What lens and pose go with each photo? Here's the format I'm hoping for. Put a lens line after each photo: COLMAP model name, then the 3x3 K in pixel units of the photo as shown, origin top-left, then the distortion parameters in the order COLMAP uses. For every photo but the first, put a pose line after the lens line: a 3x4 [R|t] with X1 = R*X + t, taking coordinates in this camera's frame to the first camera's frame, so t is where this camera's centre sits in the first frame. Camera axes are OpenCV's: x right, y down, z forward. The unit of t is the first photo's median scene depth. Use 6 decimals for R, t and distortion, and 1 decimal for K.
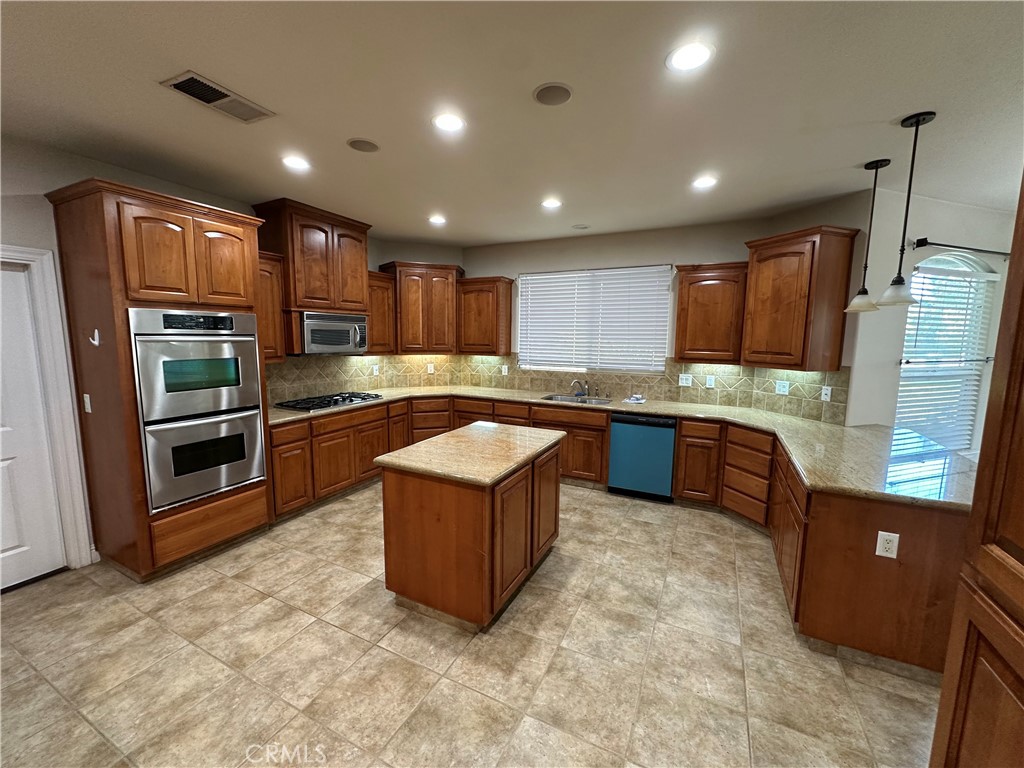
lens RADIAL K [[409.9, 0, 512.0], [0, 409.9, 384.0], [0, 0, 1]] dist [-0.002429, 0.000617]
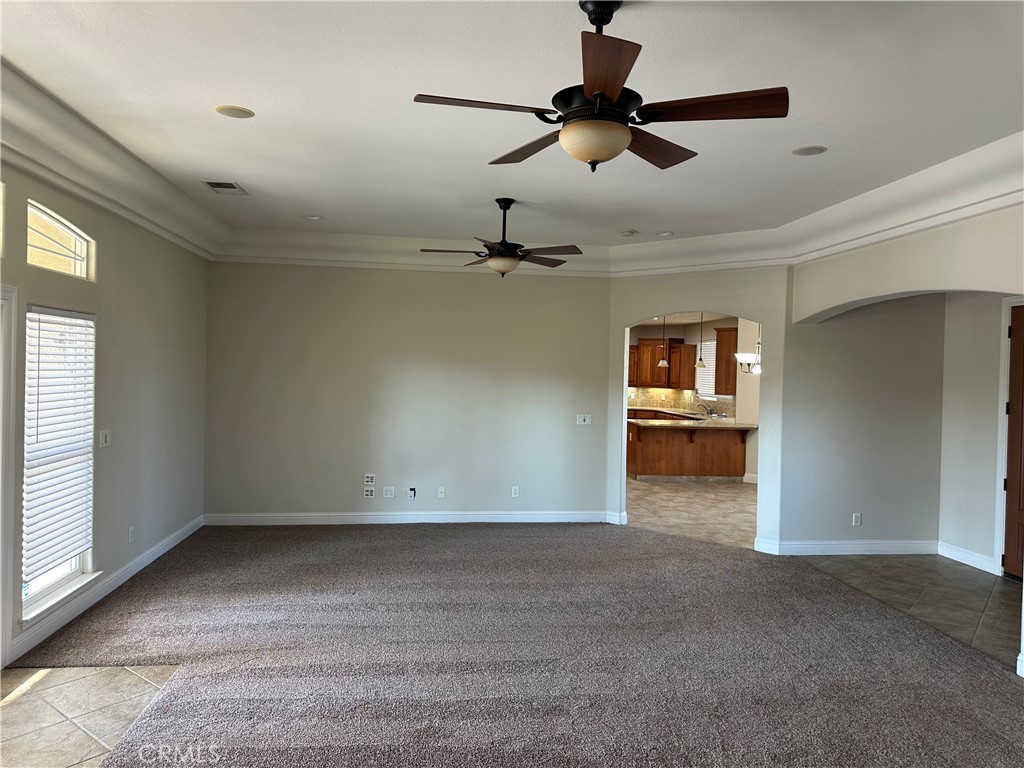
lens RADIAL K [[717.3, 0, 510.5], [0, 717.3, 373.1], [0, 0, 1]] dist [0.106783, -0.159741]
pose [[0.548379, 0.007148, -0.836199, 2.481593], [-0.119157, 0.990428, -0.069677, 0.186509], [0.827697, 0.137848, 0.543981, -1.458715]]
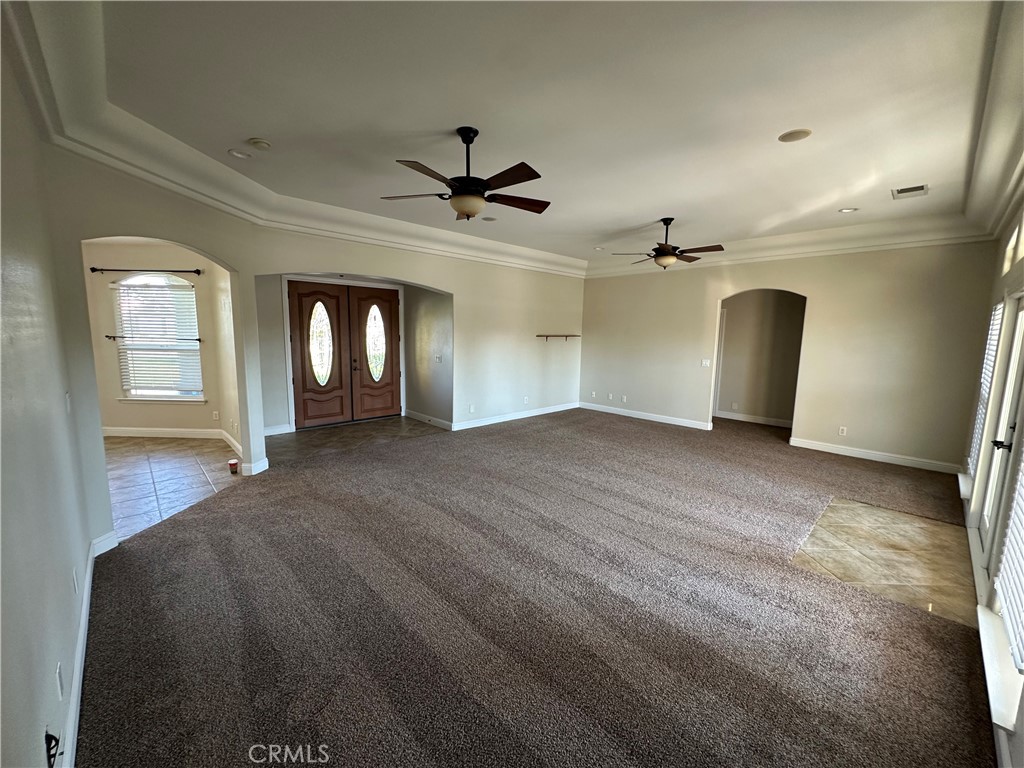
lens RADIAL K [[405.7, 0, 520.1], [0, 405.7, 383.9], [0, 0, 1]] dist [-0.001426, 0.000223]
pose [[0.331593, -0.126596, 0.934890, 0.656695], [0.100698, 0.990044, 0.098349, 0.134221], [-0.938033, 0.061530, 0.341040, -1.061027]]
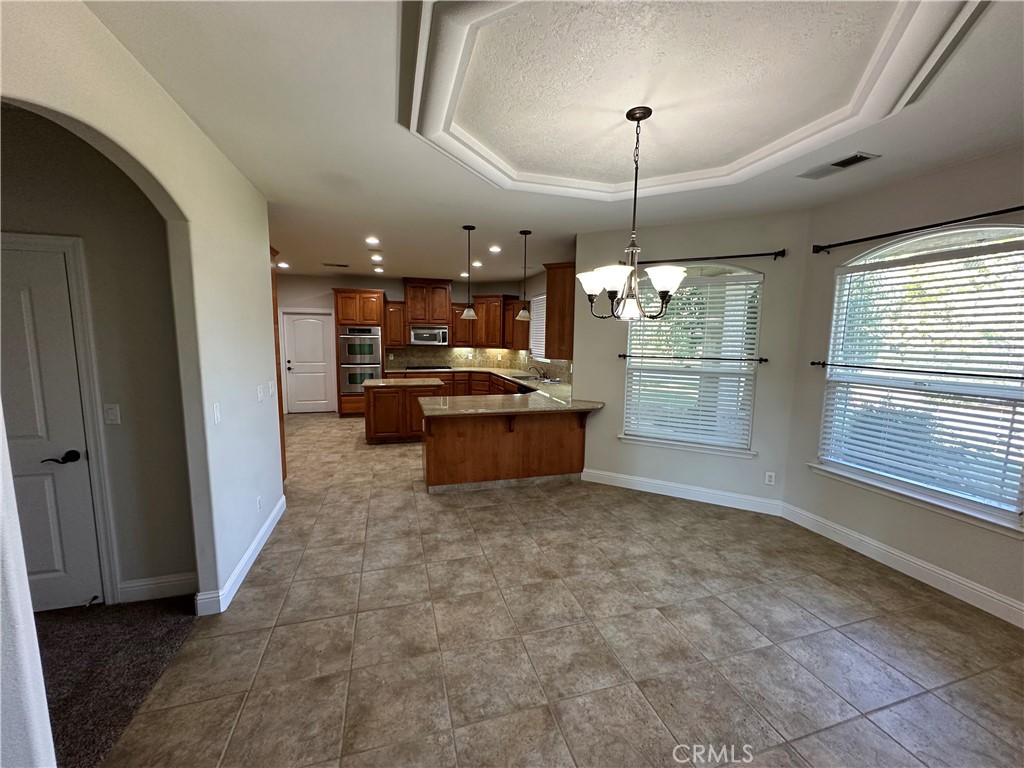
lens RADIAL K [[409.9, 0, 512.0], [0, 409.9, 384.0], [0, 0, 1]] dist [-0.002429, 0.000617]
pose [[0.681087, 0.084356, -0.727327, 1.337053], [-0.096342, 0.995030, 0.025188, 0.027662], [0.725836, 0.052917, 0.685829, -0.100598]]
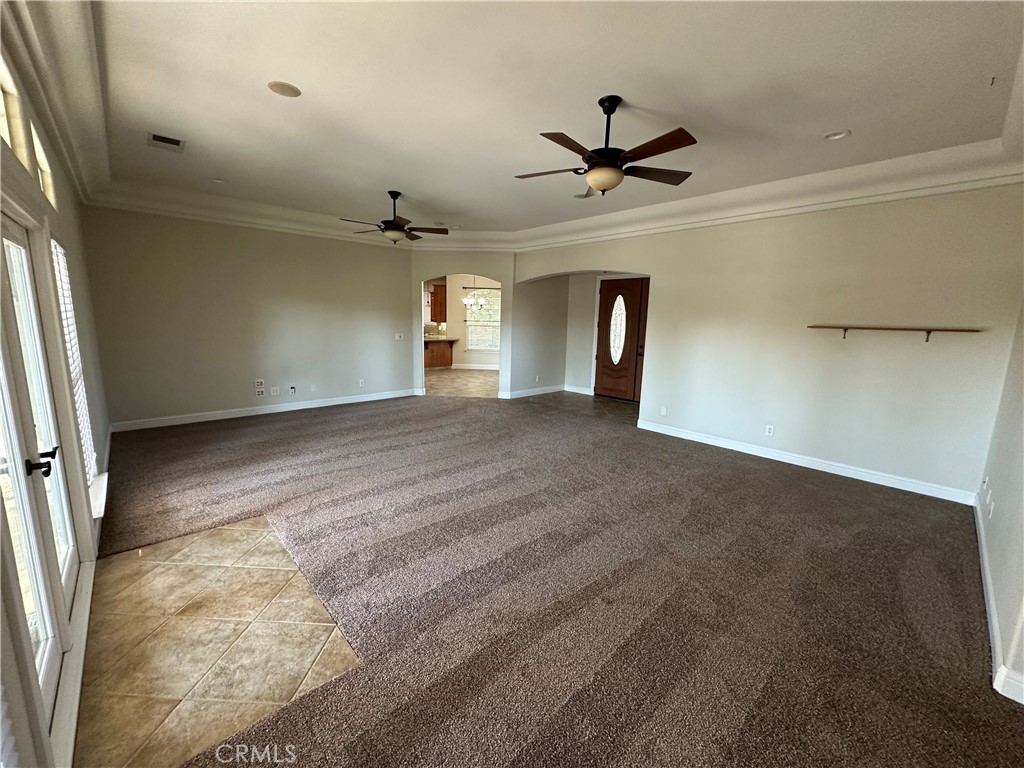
lens RADIAL K [[411.9, 0, 512.0], [0, 411.9, 384.0], [0, 0, 1]] dist [-0.002609, -0.000257]
pose [[0.935213, 0.069832, -0.347130, 2.107997], [-0.058373, 0.997352, 0.043372, 0.254669], [0.349240, -0.020299, 0.936814, -1.790228]]
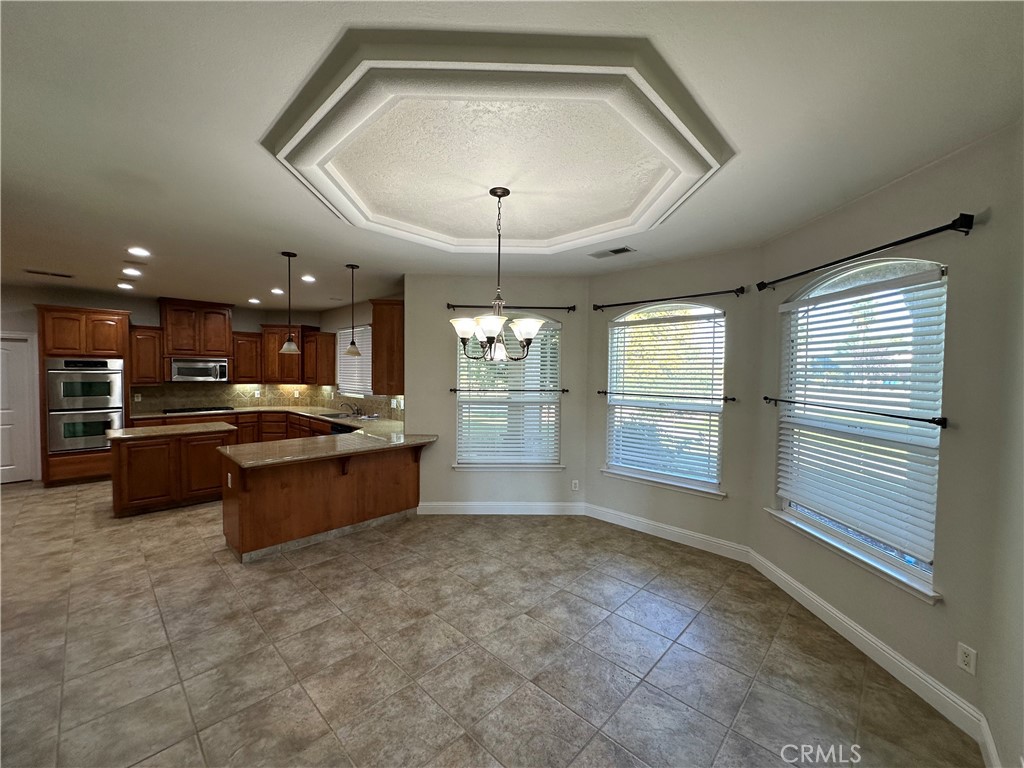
lens RADIAL K [[409.9, 0, 512.0], [0, 409.9, 384.0], [0, 0, 1]] dist [-0.002429, 0.000617]
pose [[0.953754, 0.010651, -0.300400, 1.254398], [-0.038558, 0.995451, -0.087124, 0.030724], [0.298106, 0.094678, 0.949826, -0.203198]]
